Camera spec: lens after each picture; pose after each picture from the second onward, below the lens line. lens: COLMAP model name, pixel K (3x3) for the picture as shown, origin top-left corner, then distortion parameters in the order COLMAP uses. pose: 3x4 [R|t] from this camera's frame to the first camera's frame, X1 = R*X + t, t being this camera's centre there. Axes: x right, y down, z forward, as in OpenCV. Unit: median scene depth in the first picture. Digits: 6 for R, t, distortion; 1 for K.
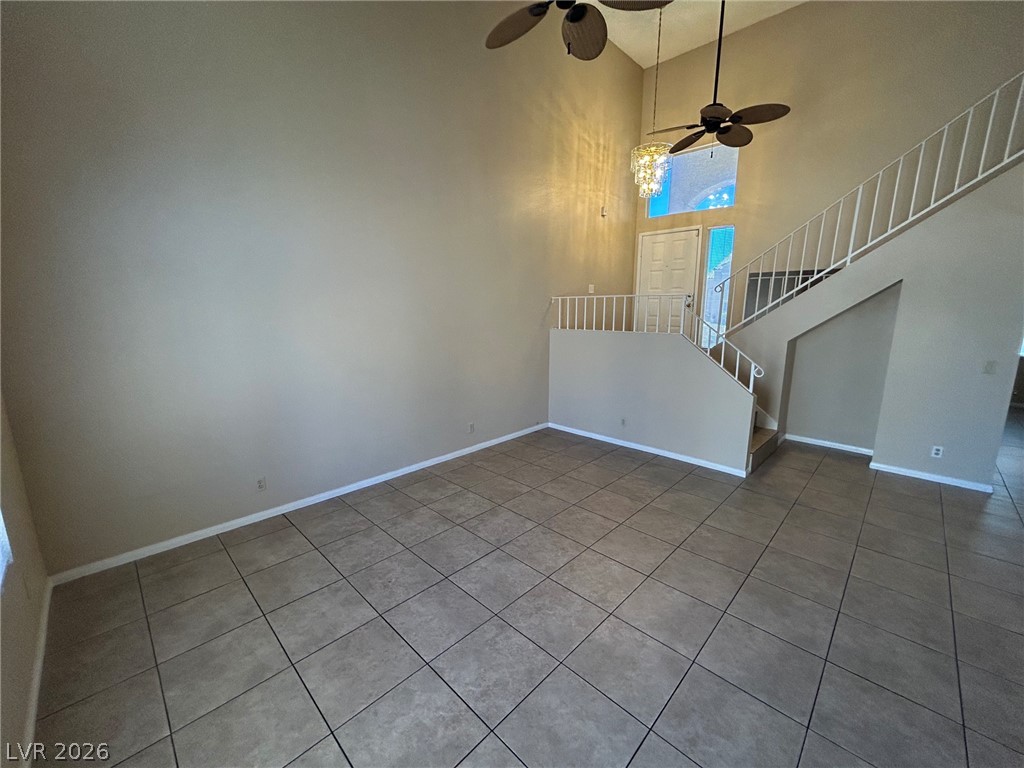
lens RADIAL K [[414.2, 0, 510.9], [0, 414.2, 387.8], [0, 0, 1]] dist [-0.002015, 0.003177]
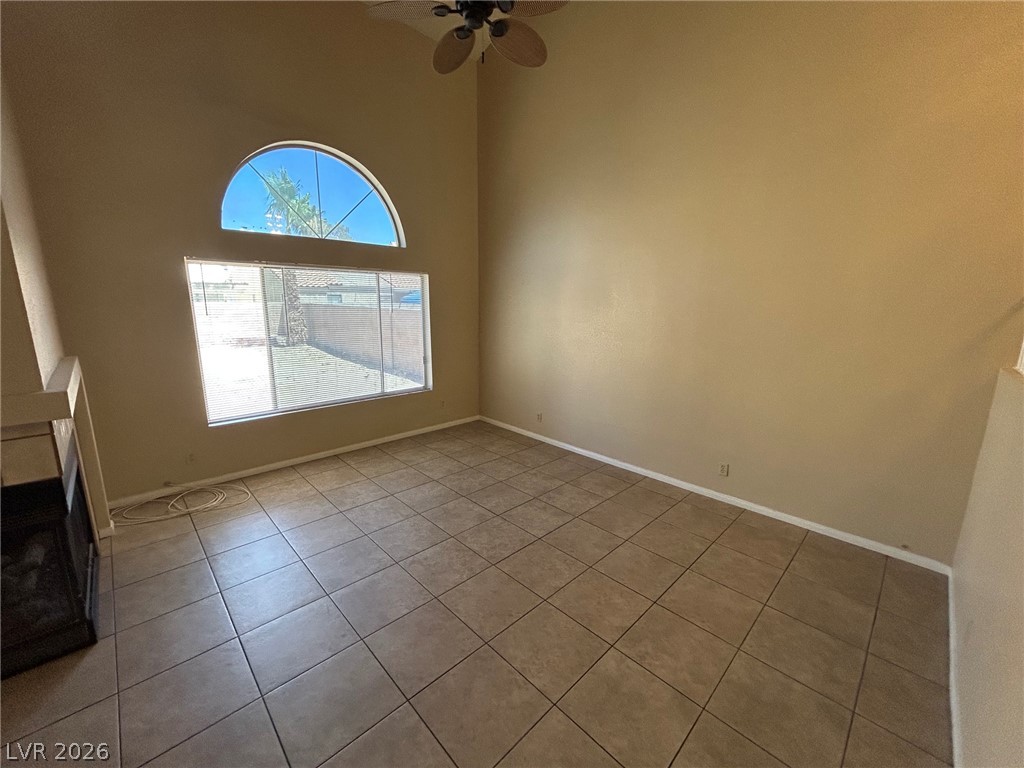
lens RADIAL K [[414.2, 0, 505.1], [0, 414.2, 386.3], [0, 0, 1]] dist [-0.002015, 0.003177]
pose [[-0.039028, 0.204918, -0.978001, 0.920137], [-0.205793, 0.956116, 0.208545, -0.179774], [0.977817, 0.209405, 0.004856, 0.850013]]
